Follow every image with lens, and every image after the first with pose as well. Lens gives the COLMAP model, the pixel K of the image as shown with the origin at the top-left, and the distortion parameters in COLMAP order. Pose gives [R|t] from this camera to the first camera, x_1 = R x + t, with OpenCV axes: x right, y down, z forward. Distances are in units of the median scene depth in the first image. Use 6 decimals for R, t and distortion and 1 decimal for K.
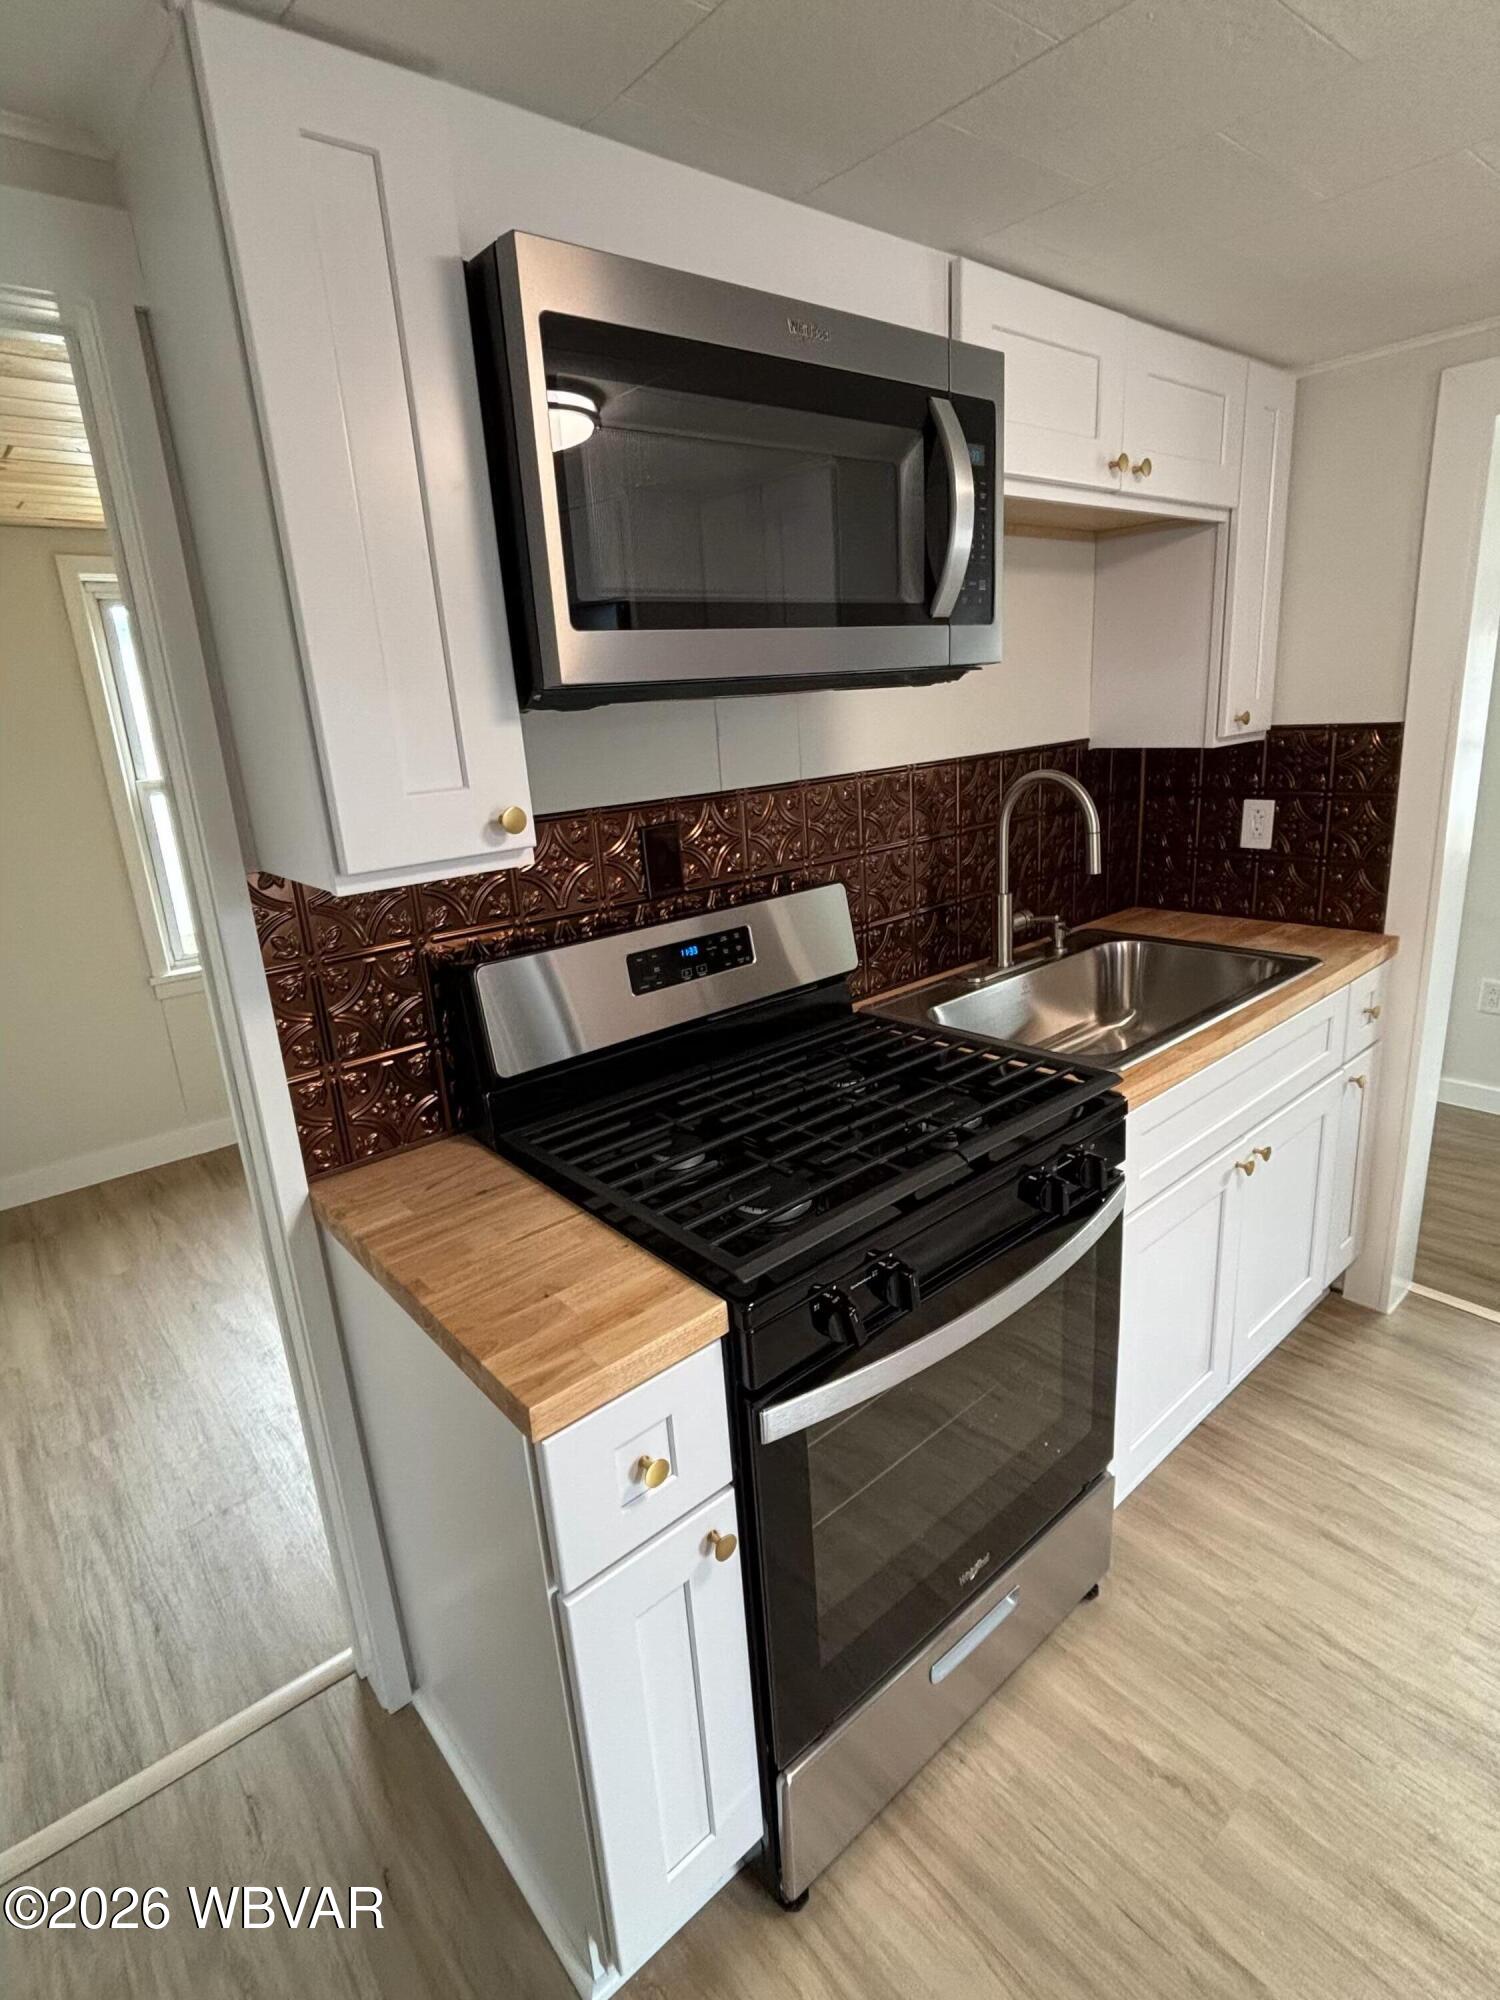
lens RADIAL K [[1005.8, 0, 754.7], [0, 1005.8, 994.7], [0, 0, 1]] dist [0.002308, 0.001251]
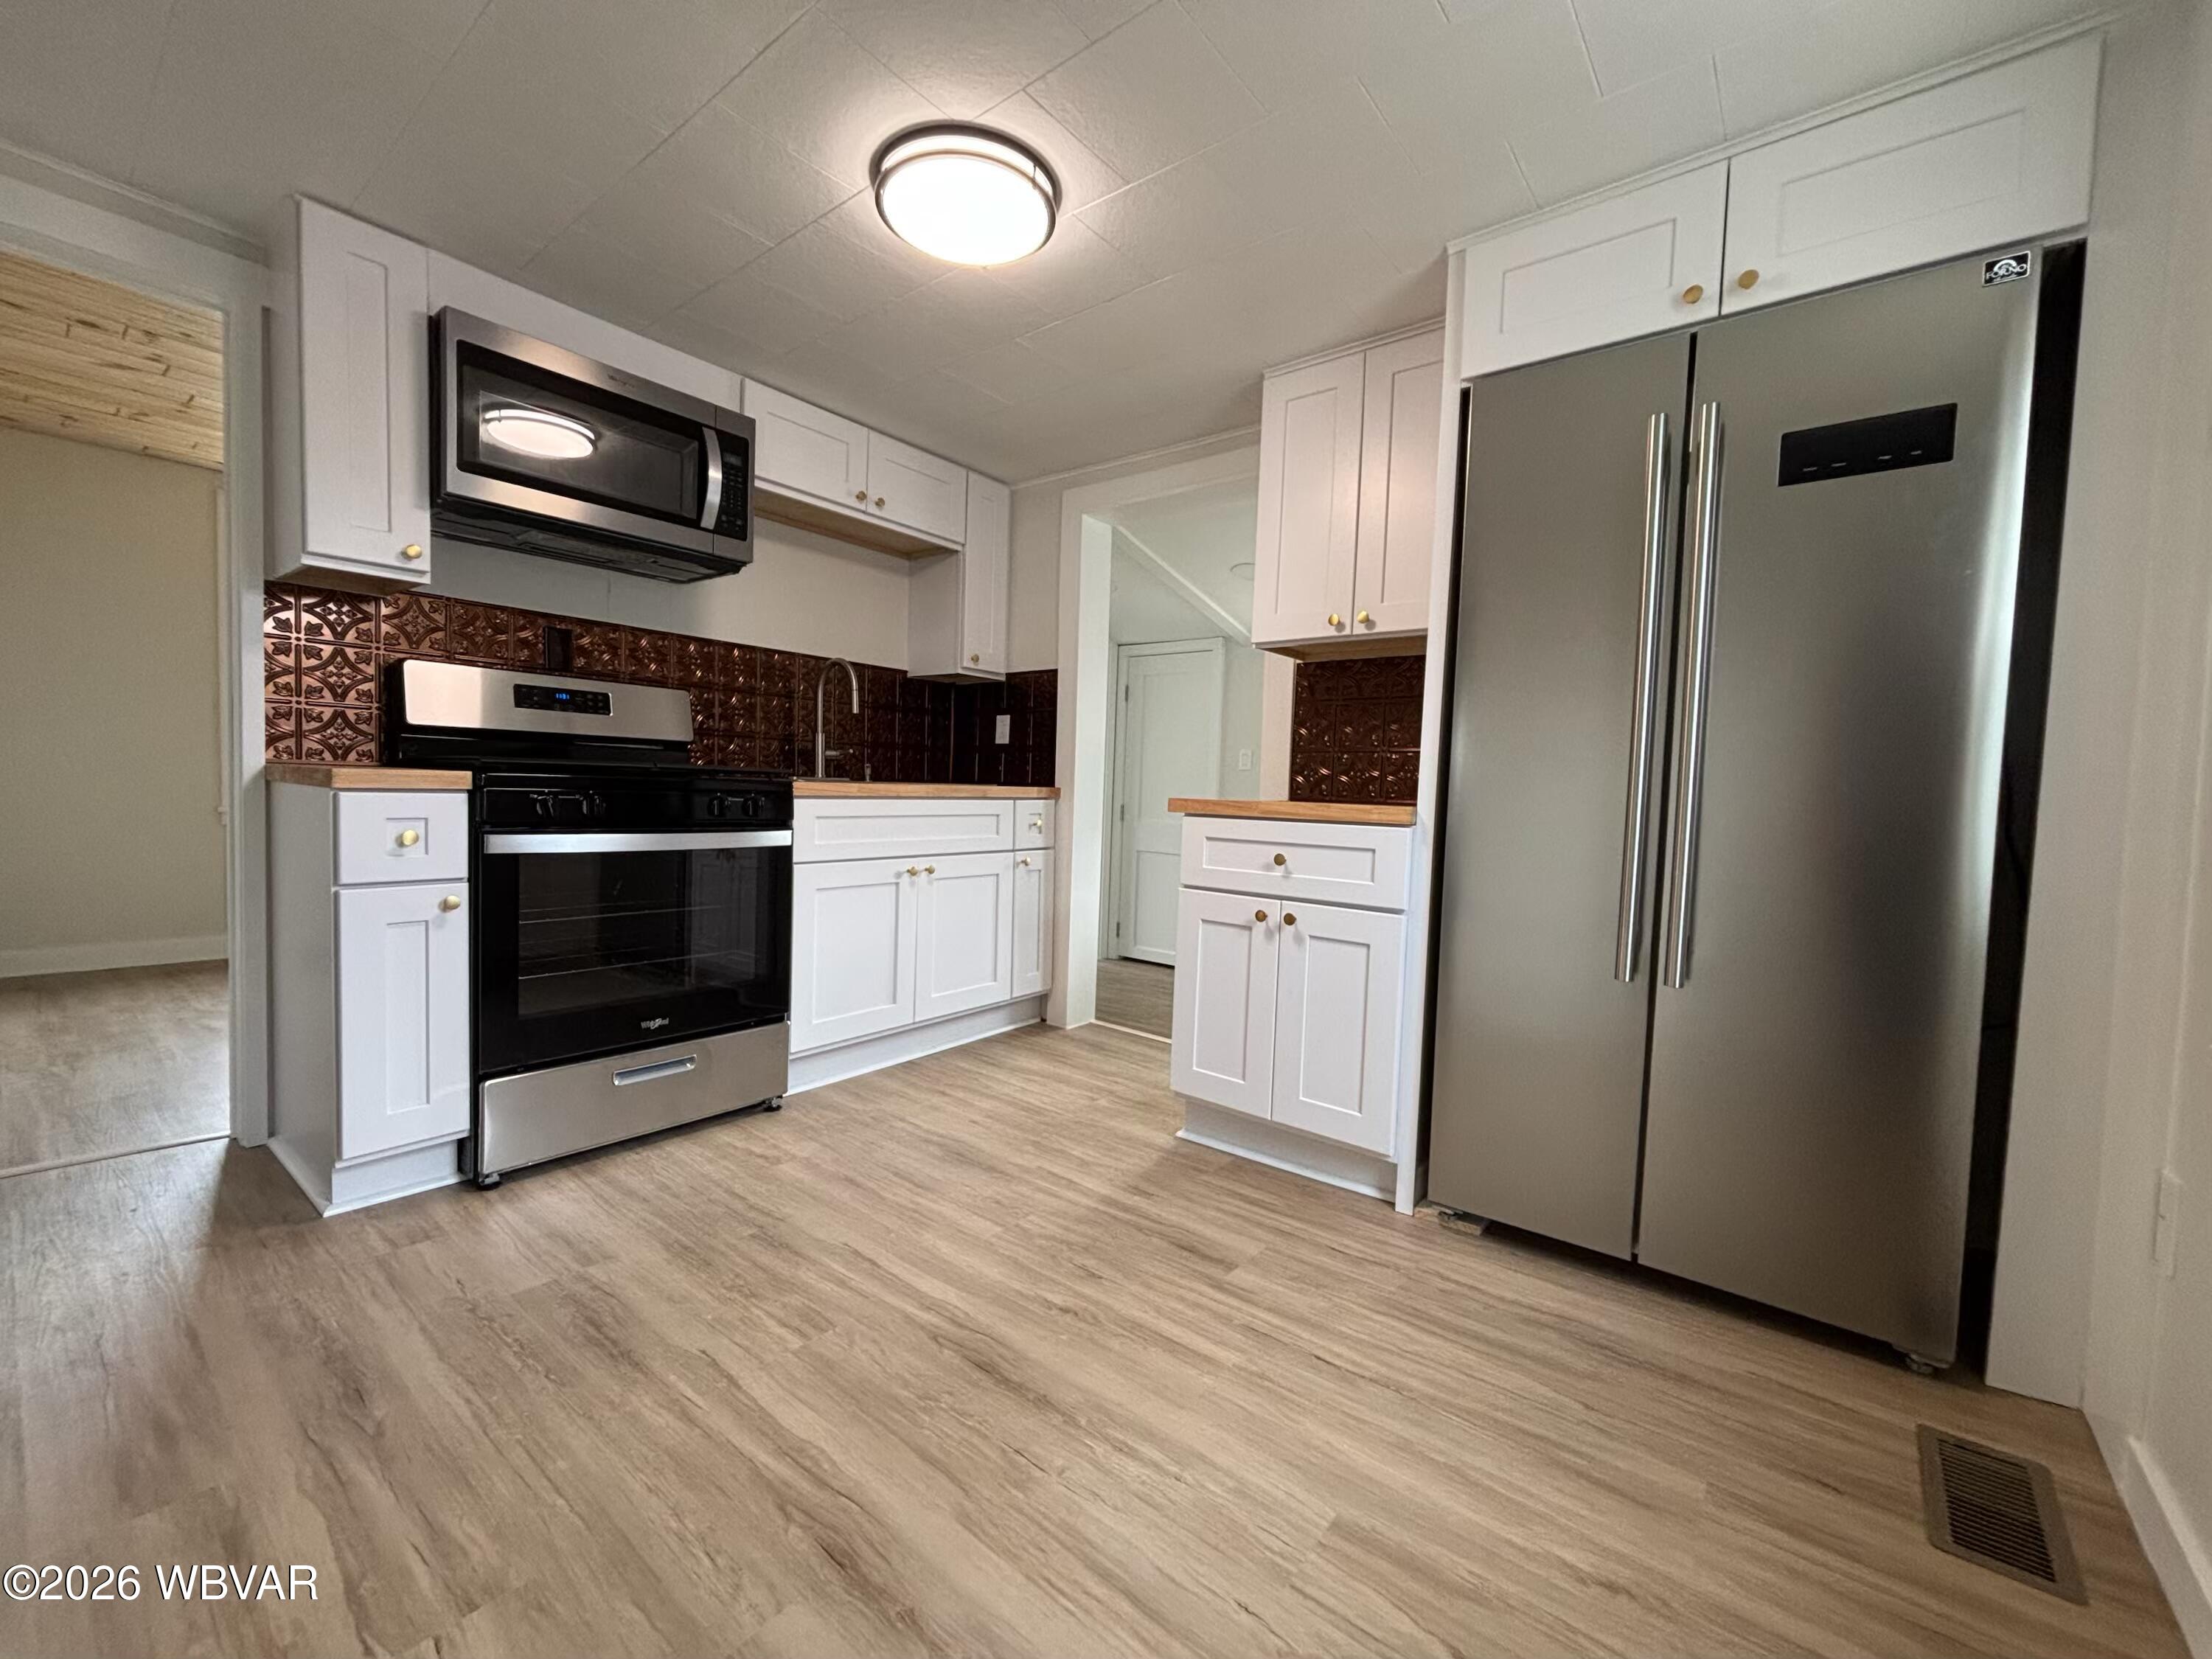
lens RADIAL K [[893.9, 0, 1095.2], [0, 893.9, 835.6], [0, 0, 1]] dist [0.002221, -0.001334]
pose [[0.977029, 0.085310, 0.195287, 0.531693], [-0.036864, 0.970219, -0.239406, 0.506878], [-0.209895, 0.226708, 0.951077, -0.588845]]
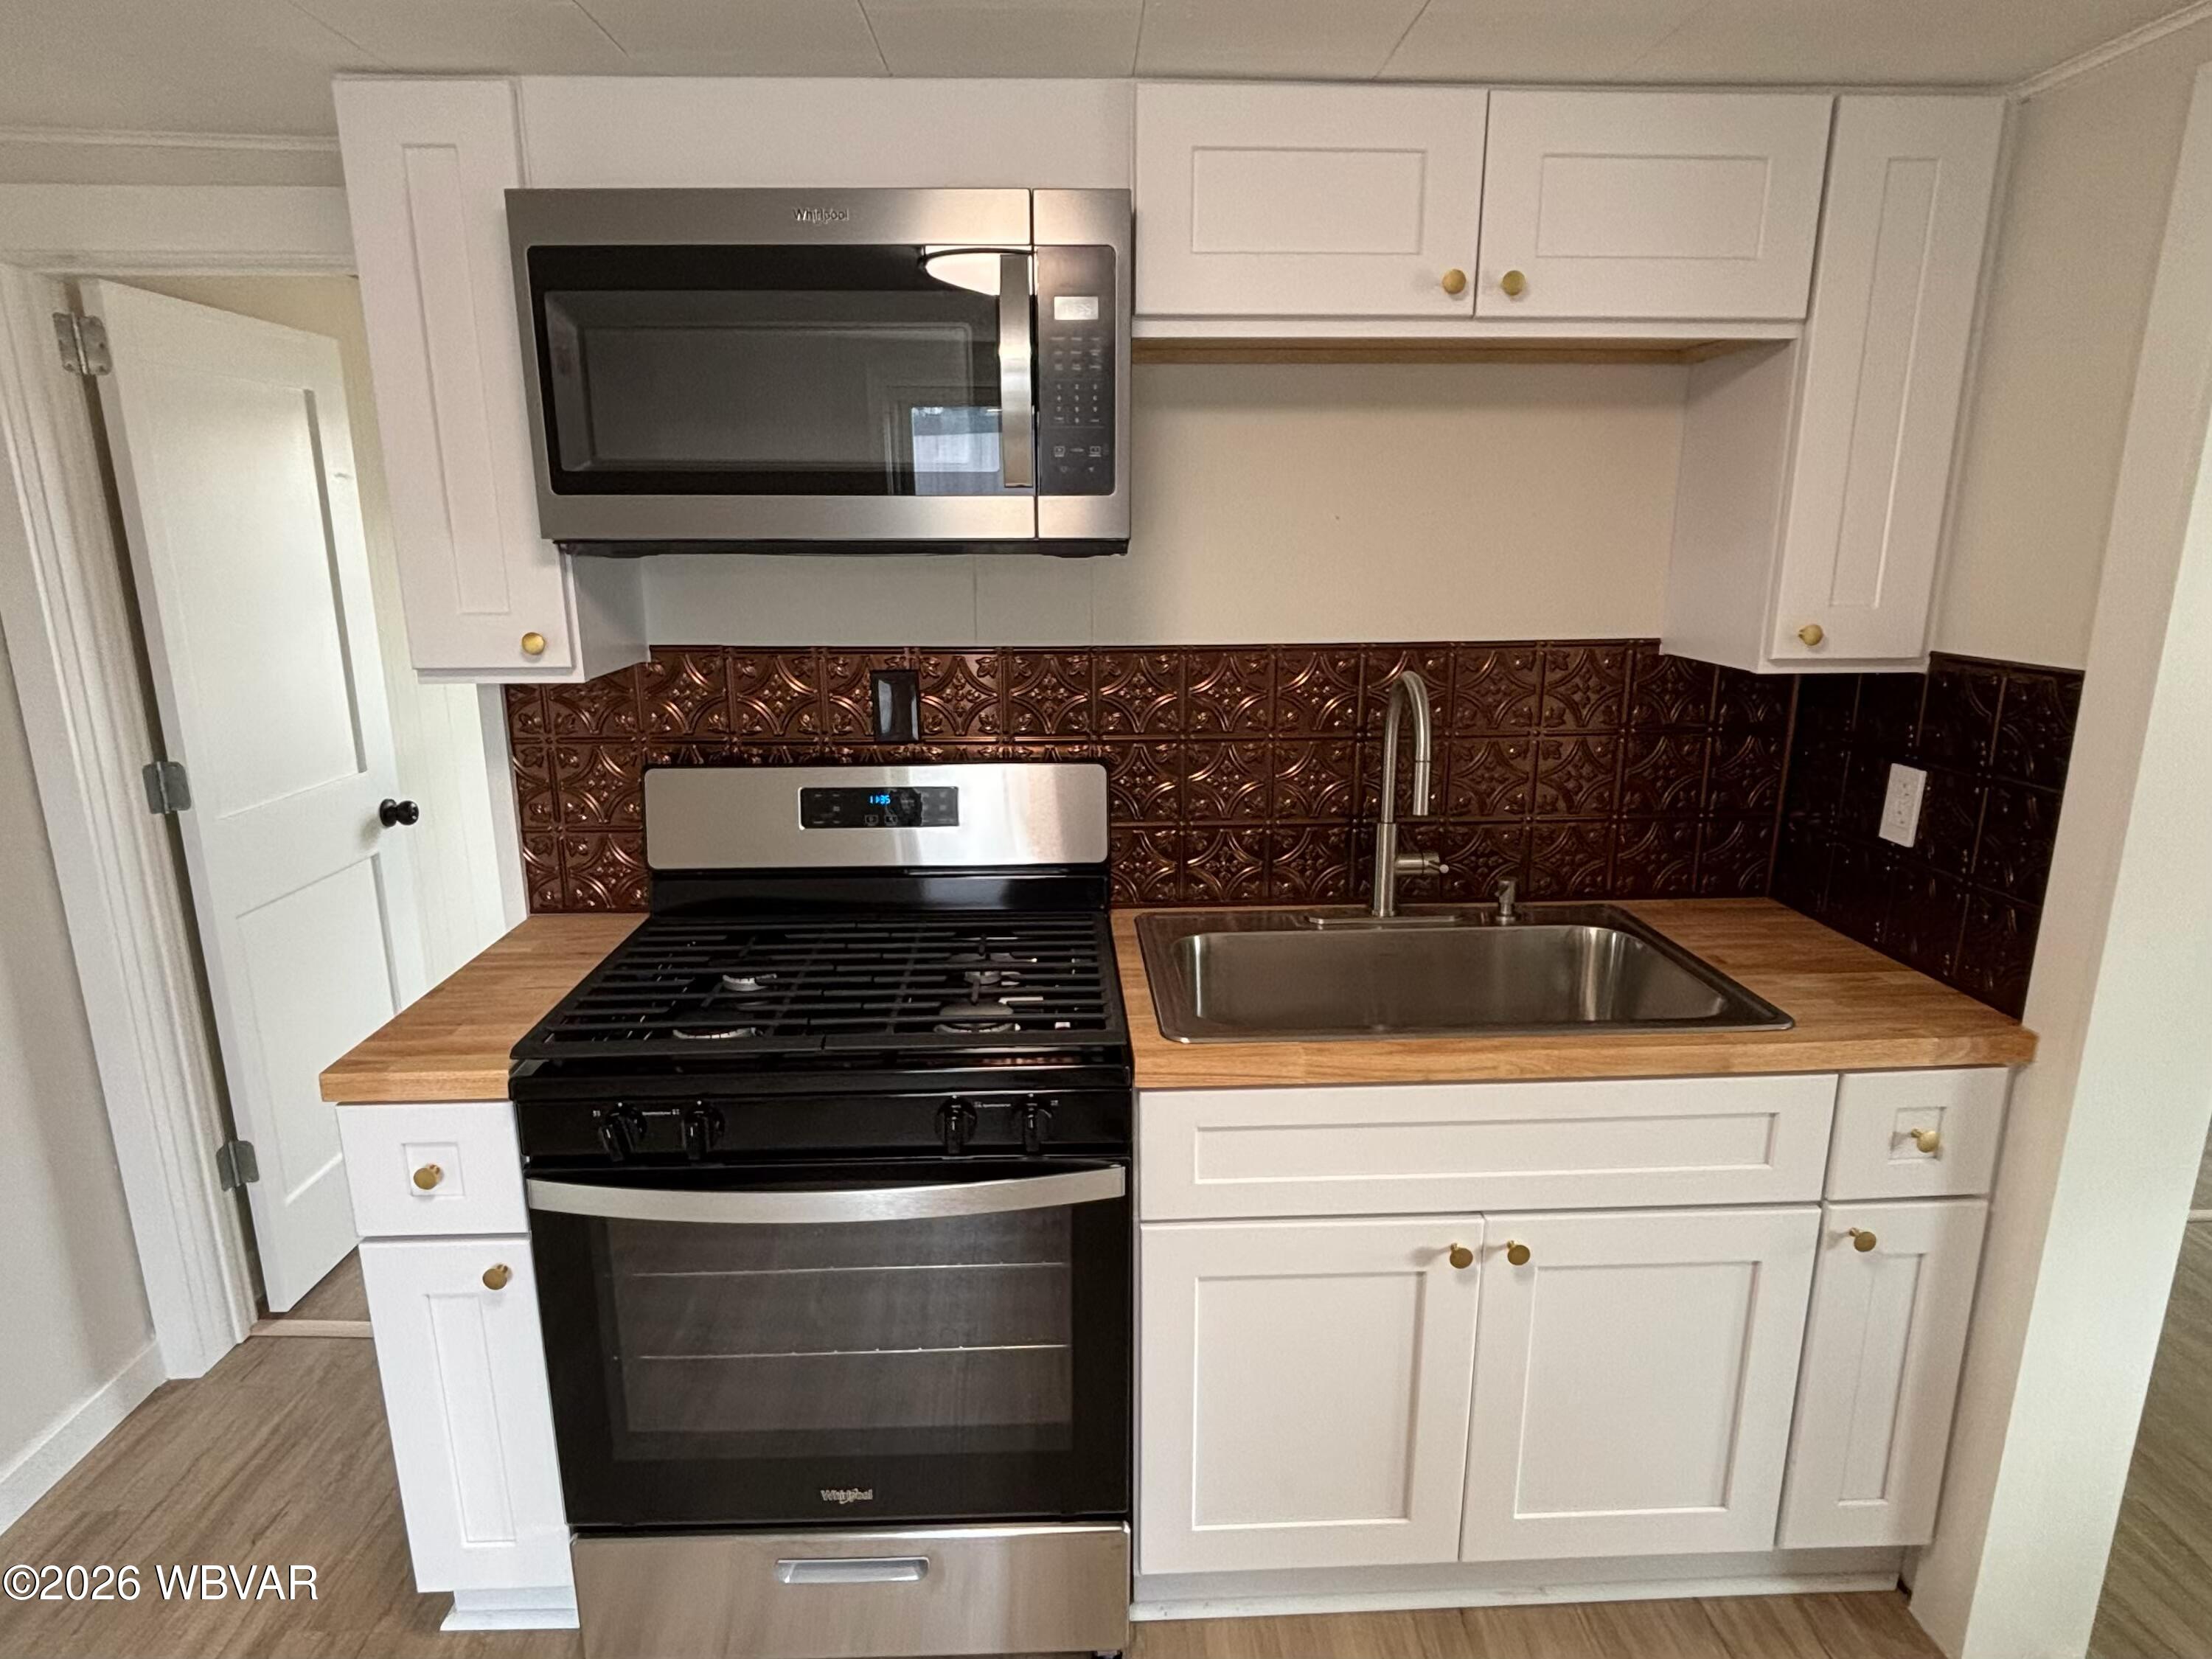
lens RADIAL K [[1218.6, 0, 1109.4], [0, 1218.6, 832.3], [0, 0, 1]] dist [0.003097, -0.000997]
pose [[0.781191, 0.204543, -0.589833, 0.802843], [-0.219926, 0.974402, 0.046628, -0.113150], [0.584271, 0.093294, 0.806178, 0.148132]]
